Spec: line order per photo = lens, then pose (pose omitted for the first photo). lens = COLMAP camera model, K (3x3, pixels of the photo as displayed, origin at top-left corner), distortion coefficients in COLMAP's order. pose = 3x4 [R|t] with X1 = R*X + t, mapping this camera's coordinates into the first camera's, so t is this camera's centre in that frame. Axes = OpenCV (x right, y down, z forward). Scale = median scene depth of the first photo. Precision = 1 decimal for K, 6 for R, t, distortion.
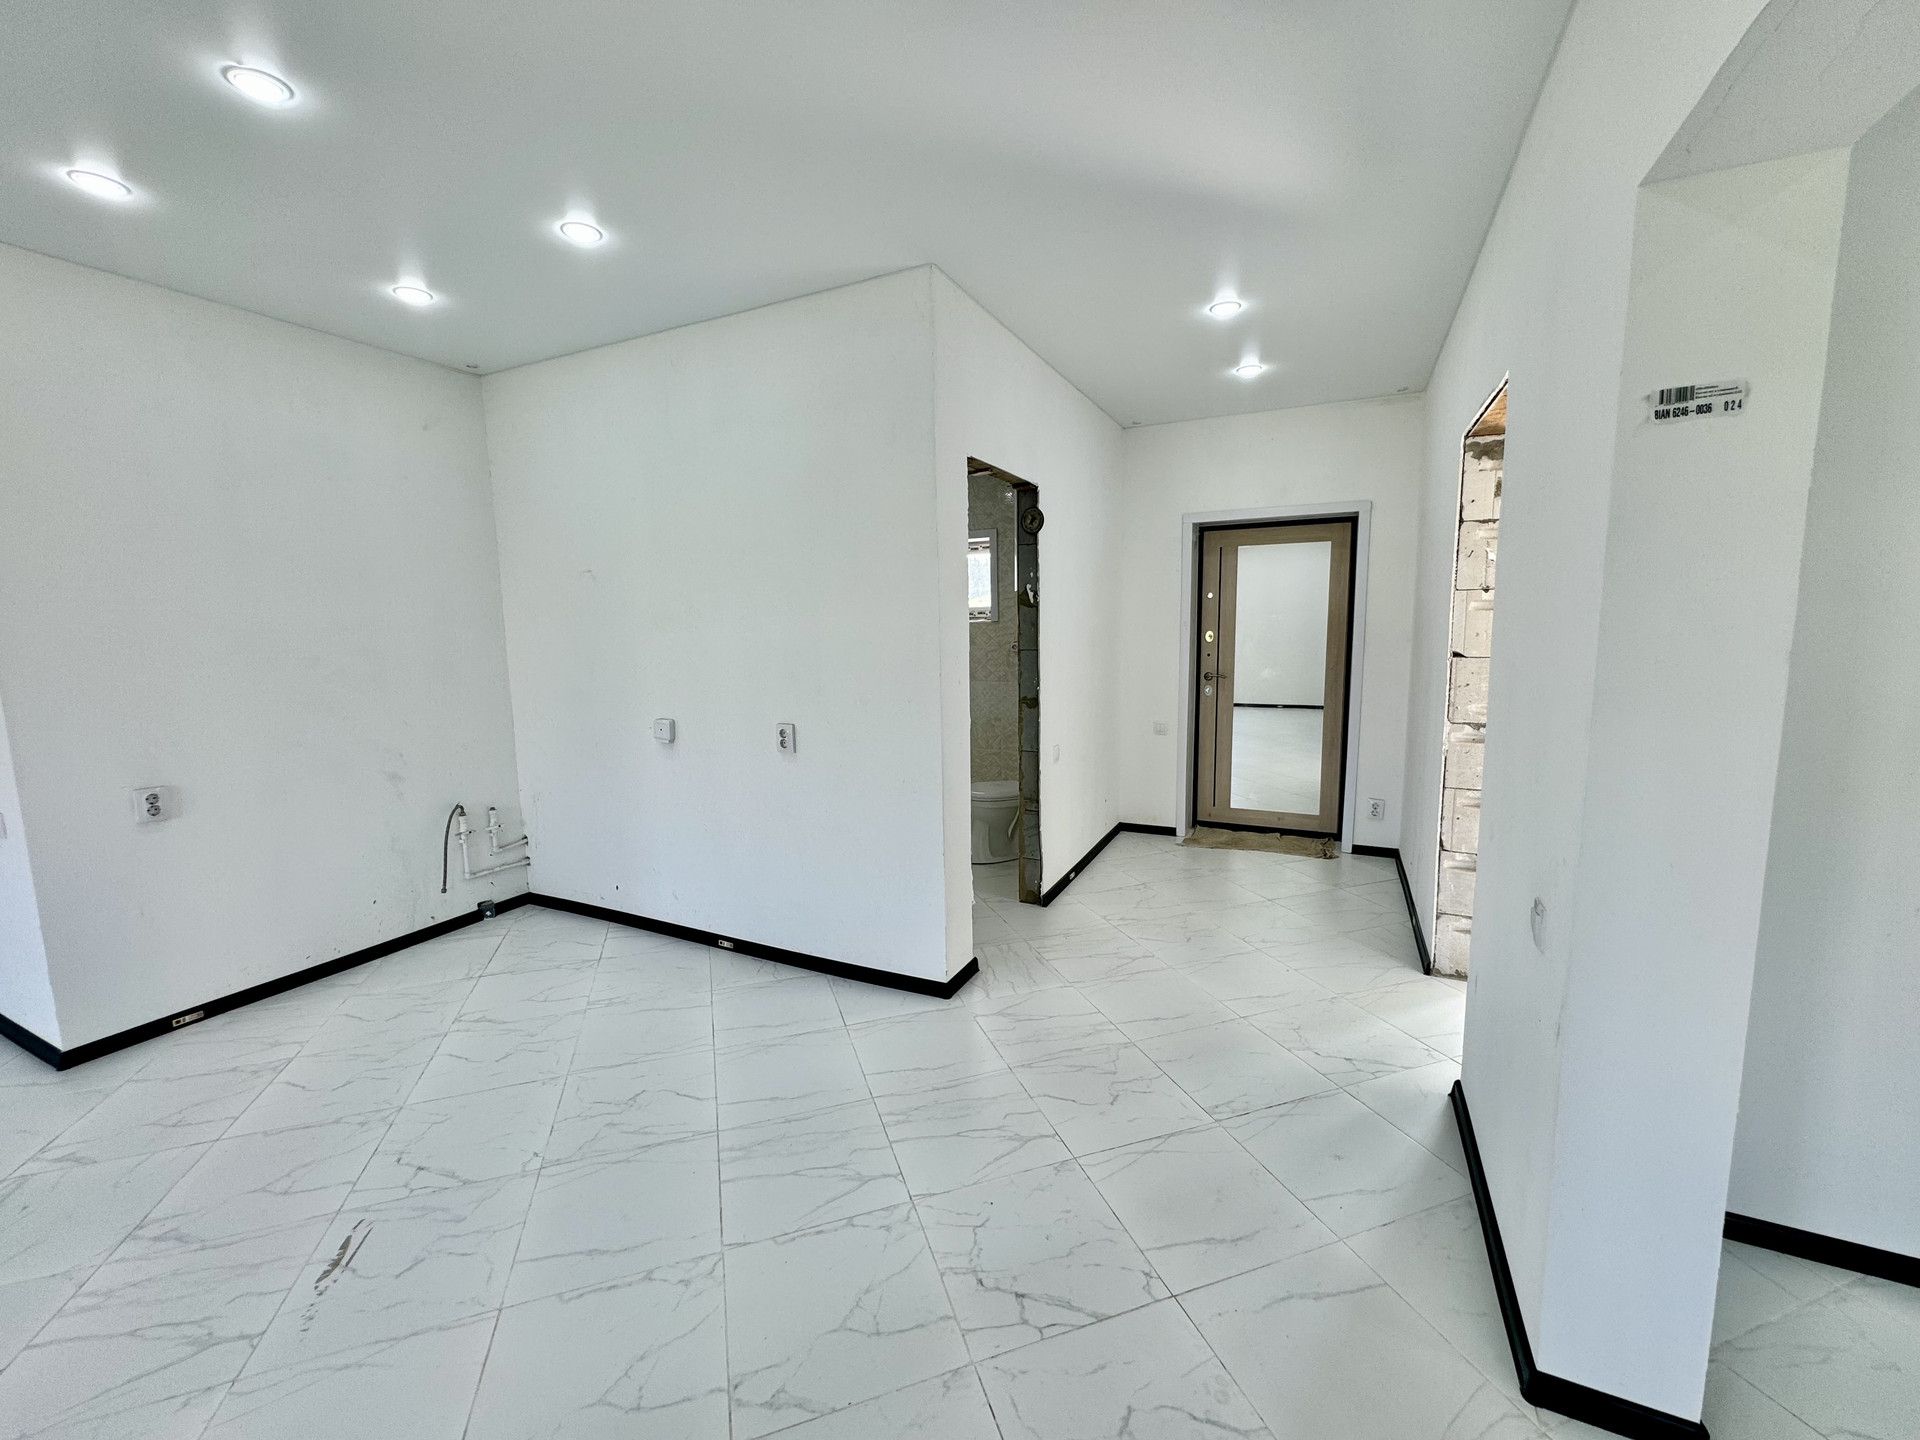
lens RADIAL K [[766.2, 0, 959.1], [0, 766.2, 719.6], [0, 0, 1]] dist [-0.001979, -0.000017]
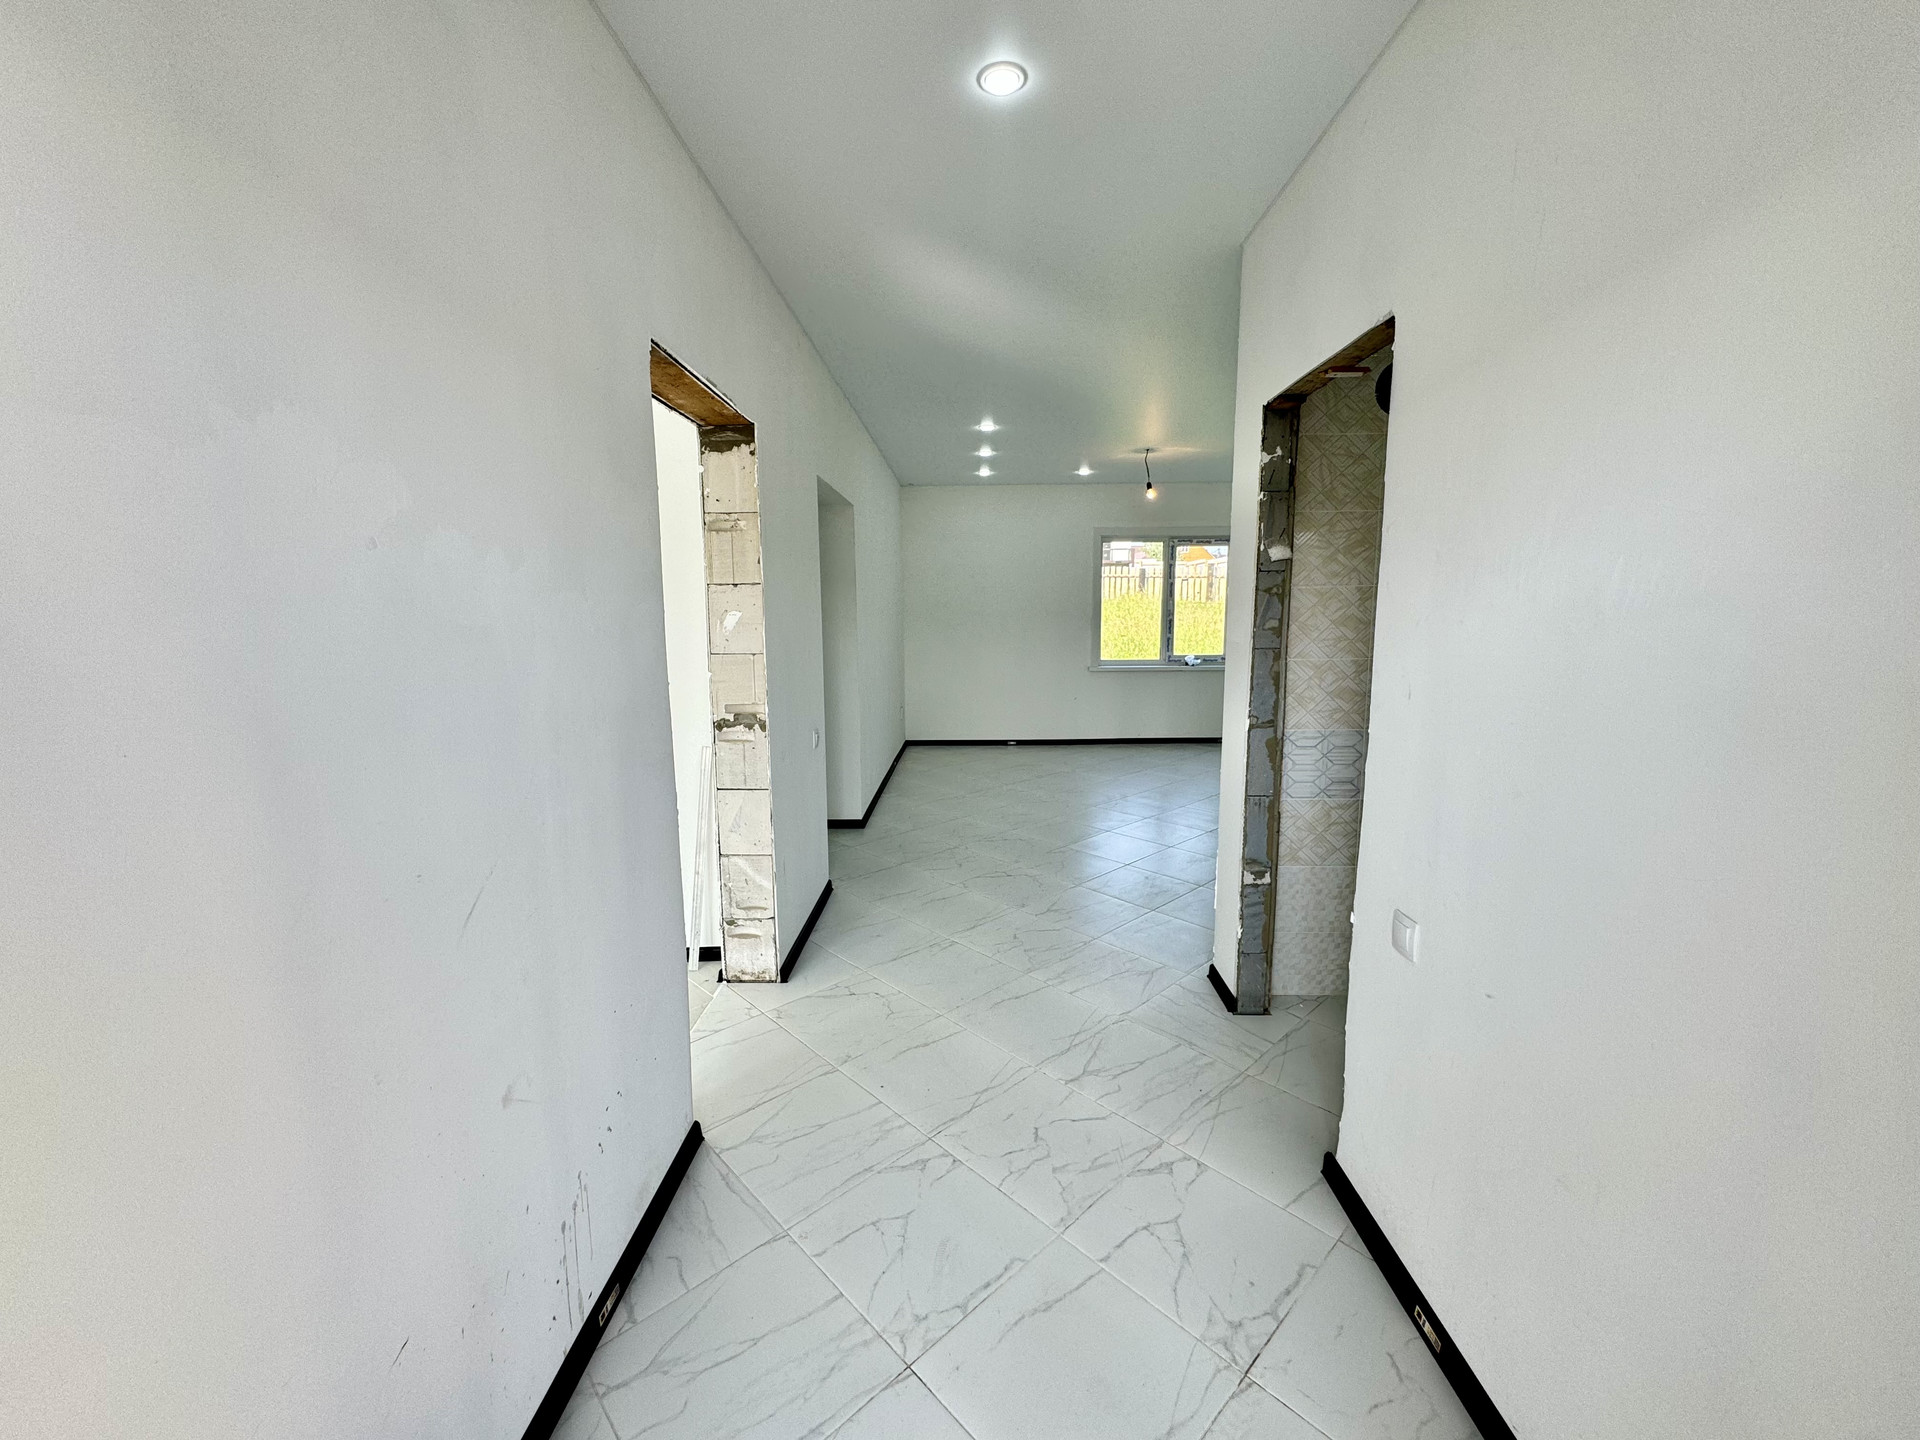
lens RADIAL K [[766.2, 0, 959.1], [0, 766.2, 719.6], [0, 0, 1]] dist [-0.001979, -0.000017]
pose [[-0.909556, 0.085958, -0.406595, 0.534544], [-0.026683, 0.964278, 0.263546, -0.177668], [0.414724, 0.250559, -0.874771, 1.325710]]
